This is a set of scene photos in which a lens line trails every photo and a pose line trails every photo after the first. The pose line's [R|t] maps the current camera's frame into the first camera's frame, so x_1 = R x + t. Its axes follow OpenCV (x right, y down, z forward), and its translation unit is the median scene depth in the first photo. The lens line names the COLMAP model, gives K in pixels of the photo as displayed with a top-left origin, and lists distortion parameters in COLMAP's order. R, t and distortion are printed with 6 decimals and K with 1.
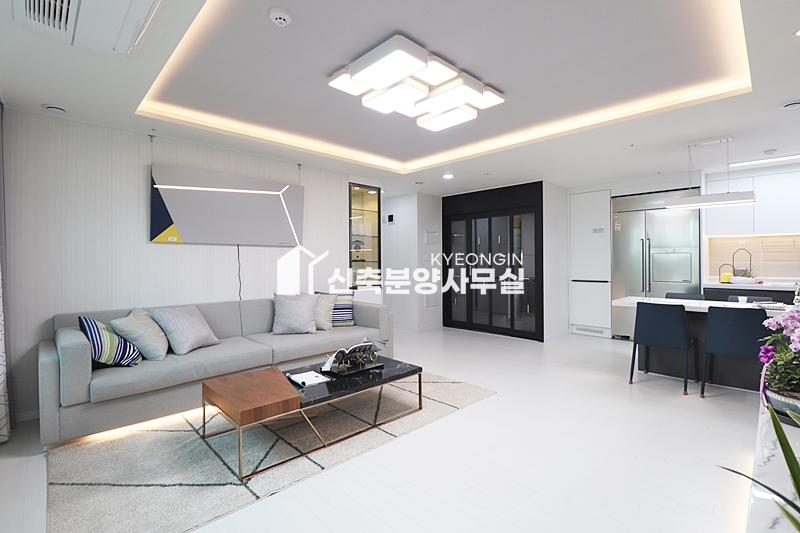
lens RADIAL K [[373.7, 0, 399.0], [0, 373.7, 264.2], [0, 0, 1]] dist [0.003197, -0.003298]
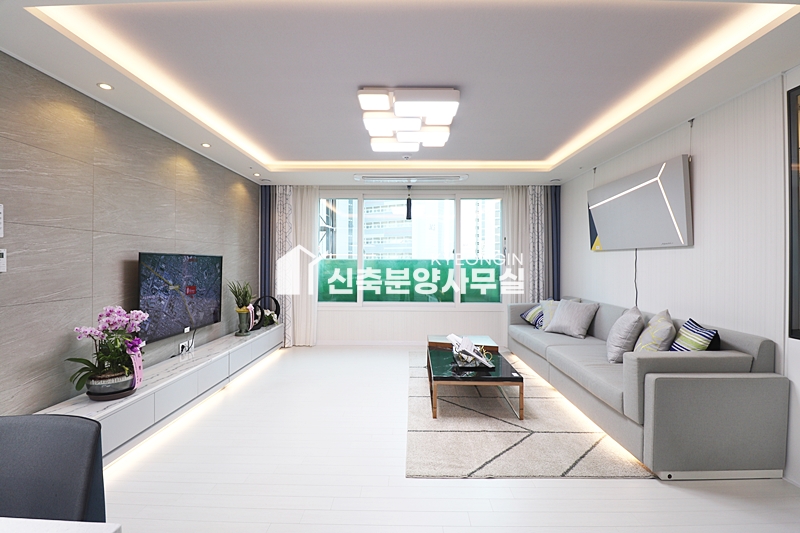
lens RADIAL K [[373.7, 0, 400.5], [0, 373.7, 262.3], [0, 0, 1]] dist [0.003197, -0.003298]
pose [[-0.705072, 0.010180, -0.709063, 0.675977], [0.003056, 0.999931, 0.011317, -0.033286], [0.709129, 0.005812, -0.705055, 1.331388]]
